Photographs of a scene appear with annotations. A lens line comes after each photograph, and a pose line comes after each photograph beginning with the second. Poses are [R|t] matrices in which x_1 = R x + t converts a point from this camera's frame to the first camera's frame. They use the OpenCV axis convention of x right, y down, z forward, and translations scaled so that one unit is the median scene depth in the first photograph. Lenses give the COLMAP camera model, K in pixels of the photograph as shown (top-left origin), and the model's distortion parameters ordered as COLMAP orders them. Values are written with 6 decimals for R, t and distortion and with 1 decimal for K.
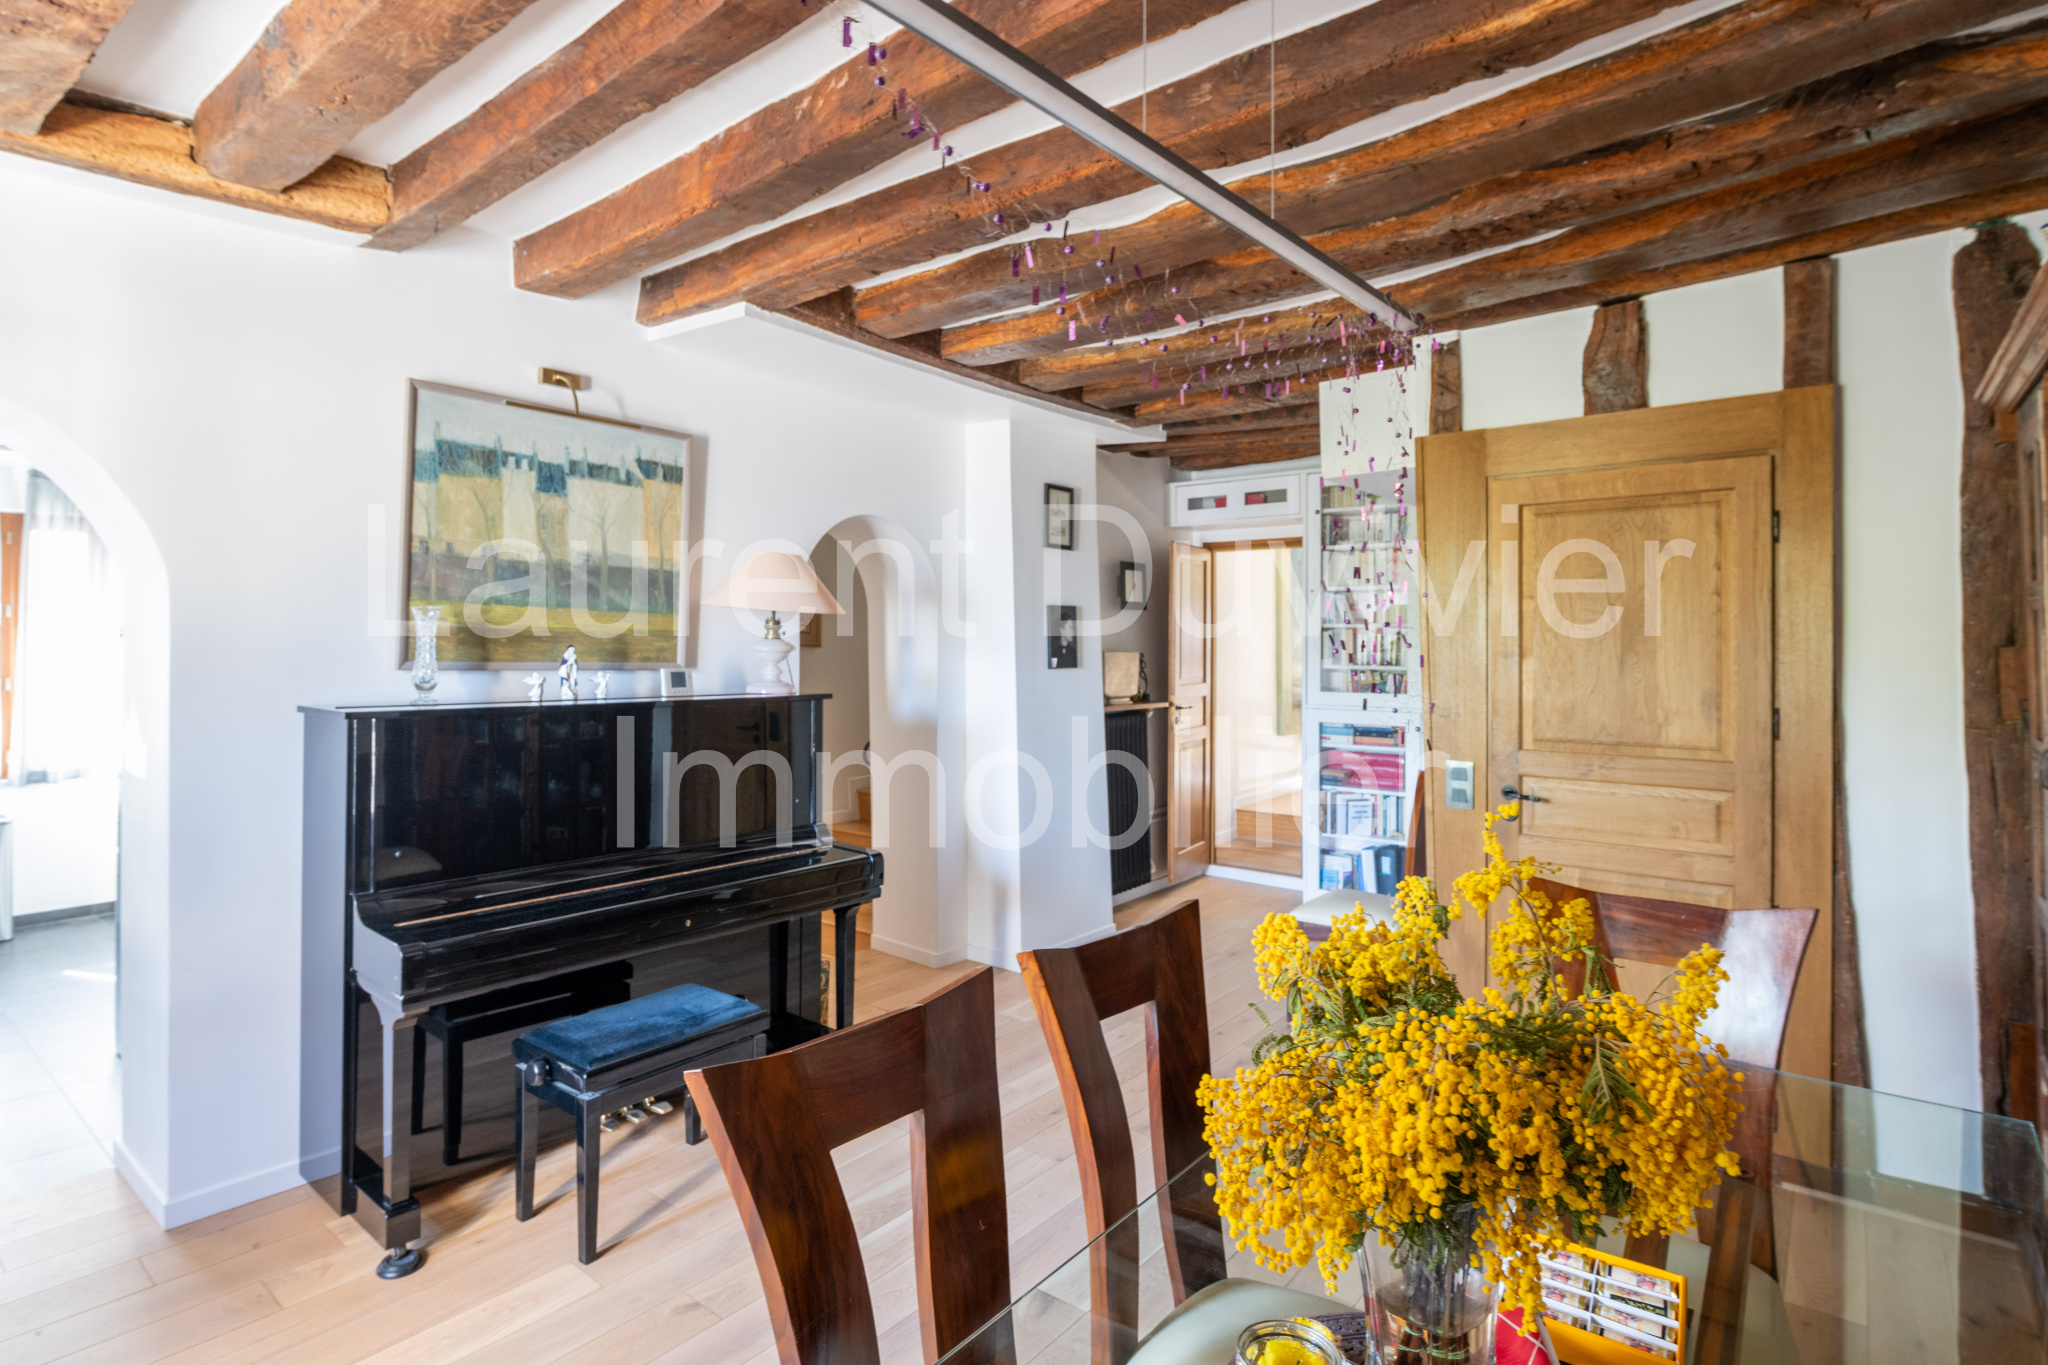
lens RADIAL K [[1066.7, 0, 1017.1], [0, 1066.7, 674.3], [0, 0, 1]] dist [-0.001827, 0.000042]
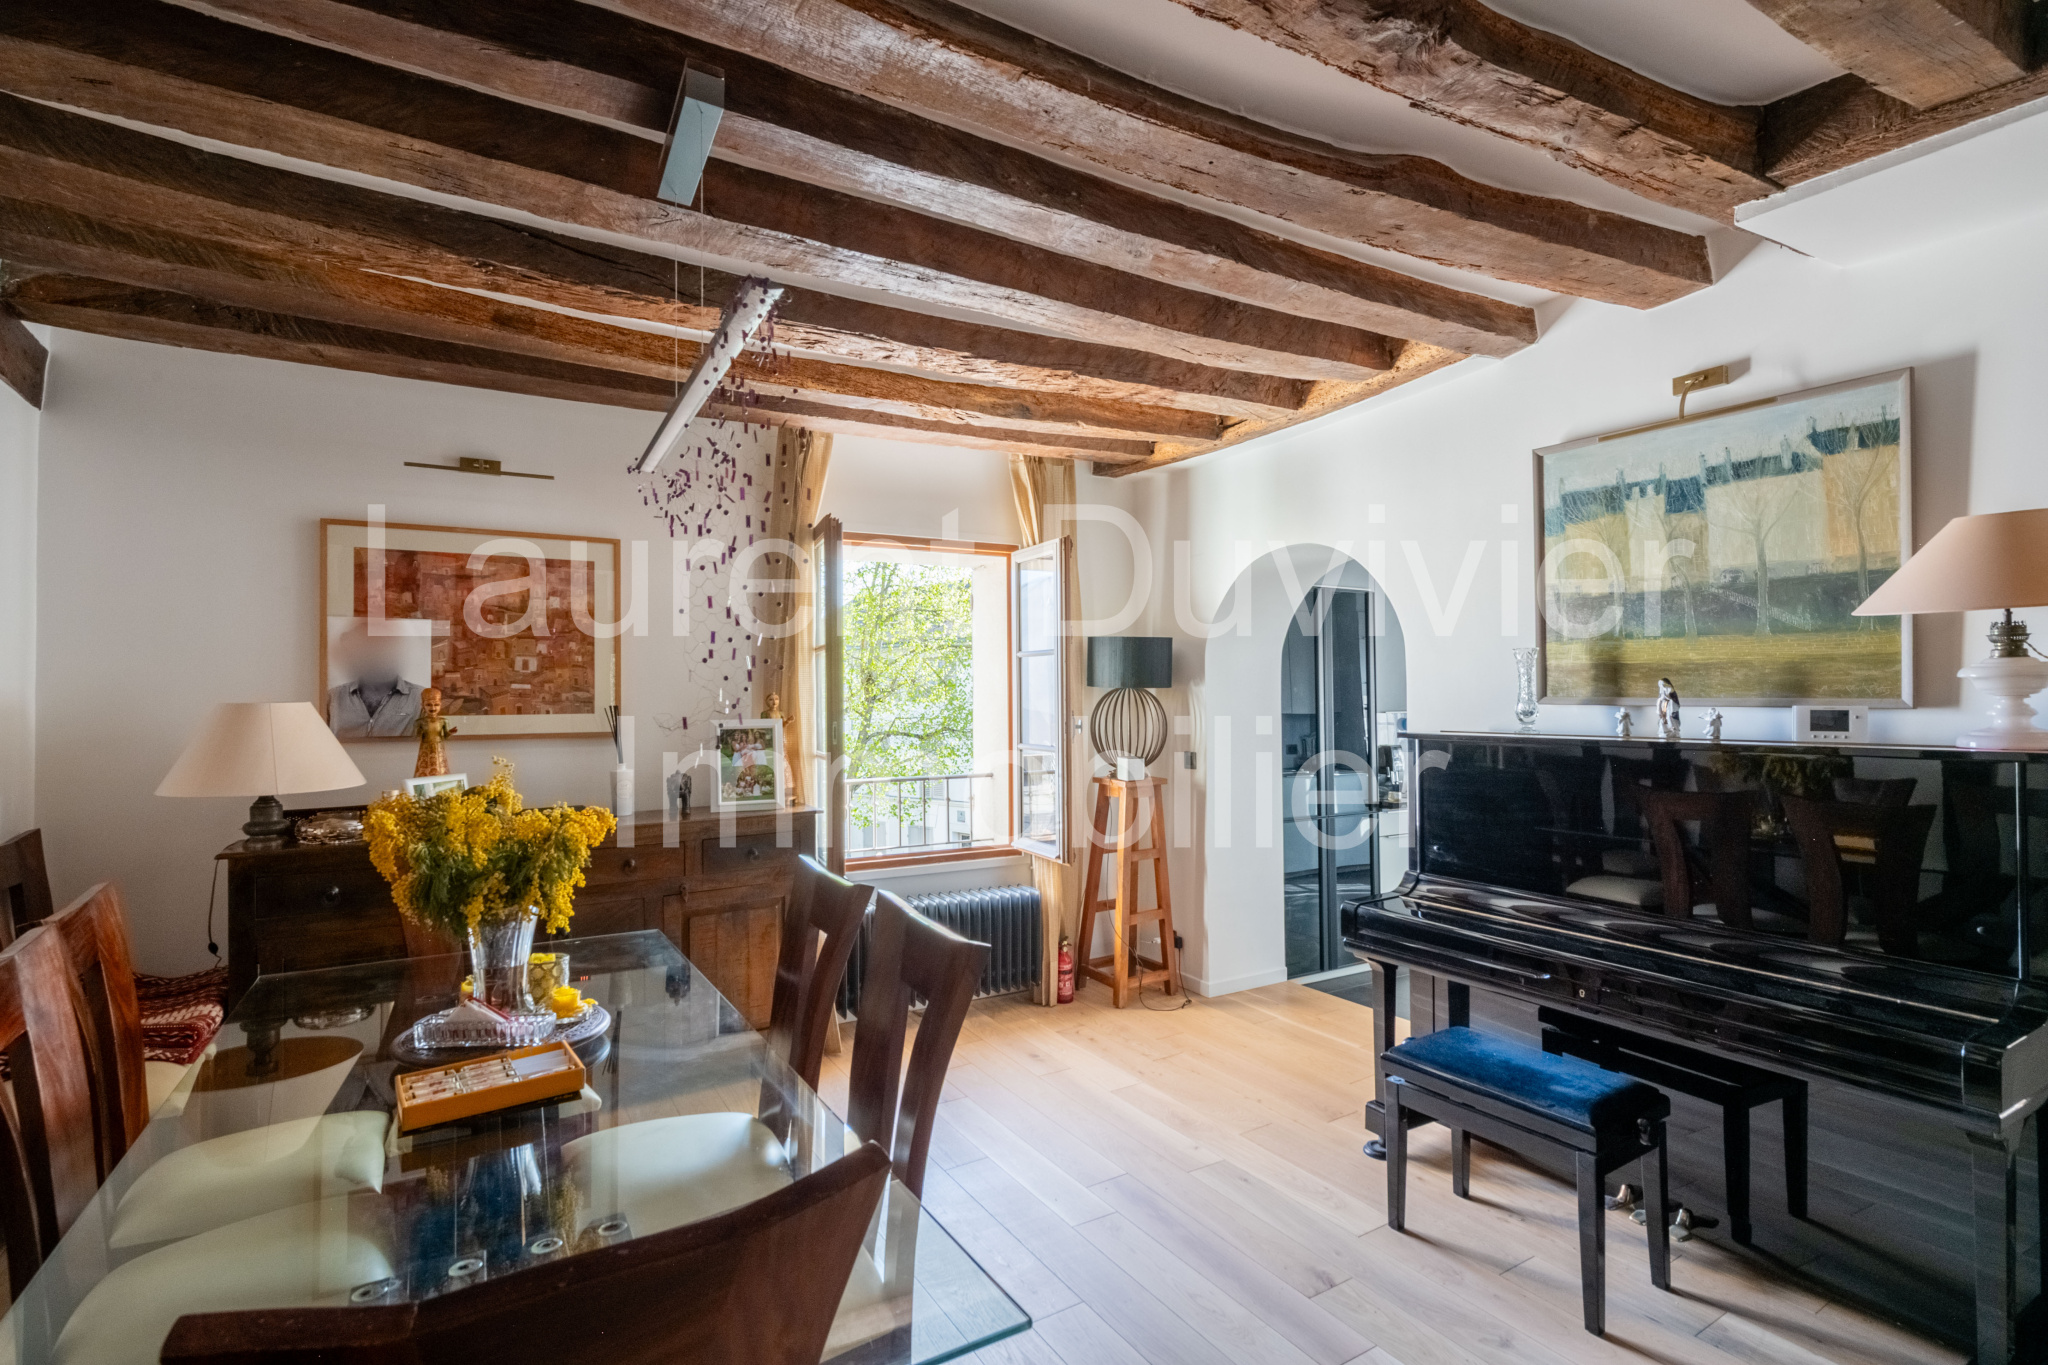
lens RADIAL K [[940.3, 0, 1024.0], [0, 940.3, 682.5], [0, 0, 1]] dist [0.041046, 0.000064]
pose [[-0.352663, -0.010464, -0.935692, 0.530835], [-0.013971, 0.999885, -0.005916, -0.010703], [0.935646, 0.010987, -0.352769, 0.762721]]
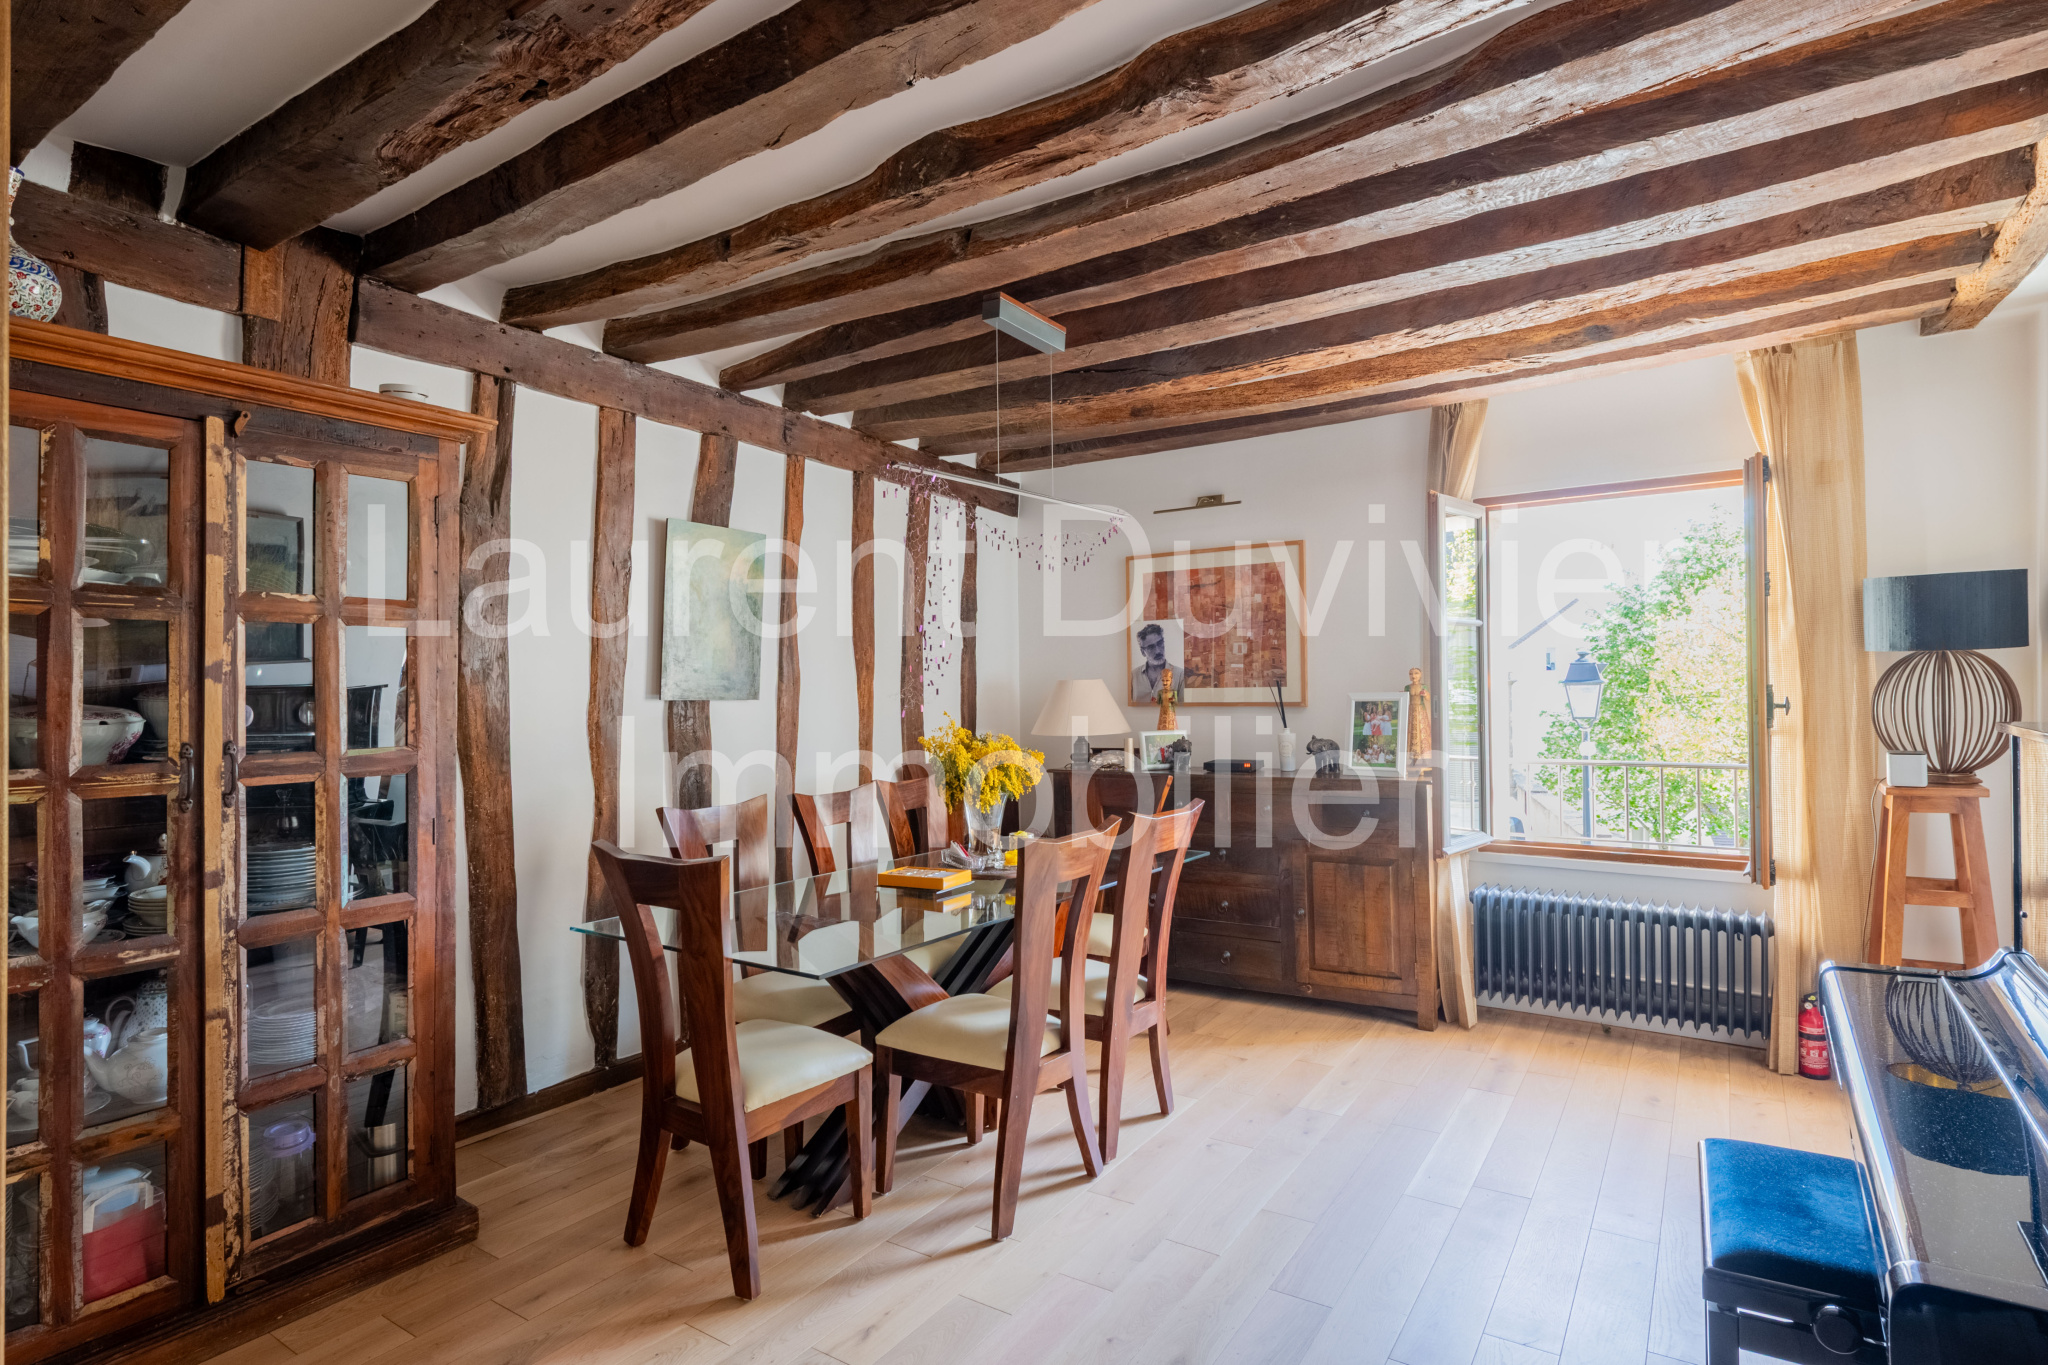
lens RADIAL K [[1044.3, 0, 1024.0], [0, 1044.3, 682.5], [0, 0, 1]] dist [0.002769, -0.001299]
pose [[-0.994897, 0.016997, -0.099452, 0.184916], [0.014920, 0.999656, 0.021591, -0.017922], [0.099784, 0.019997, -0.994808, 1.348933]]
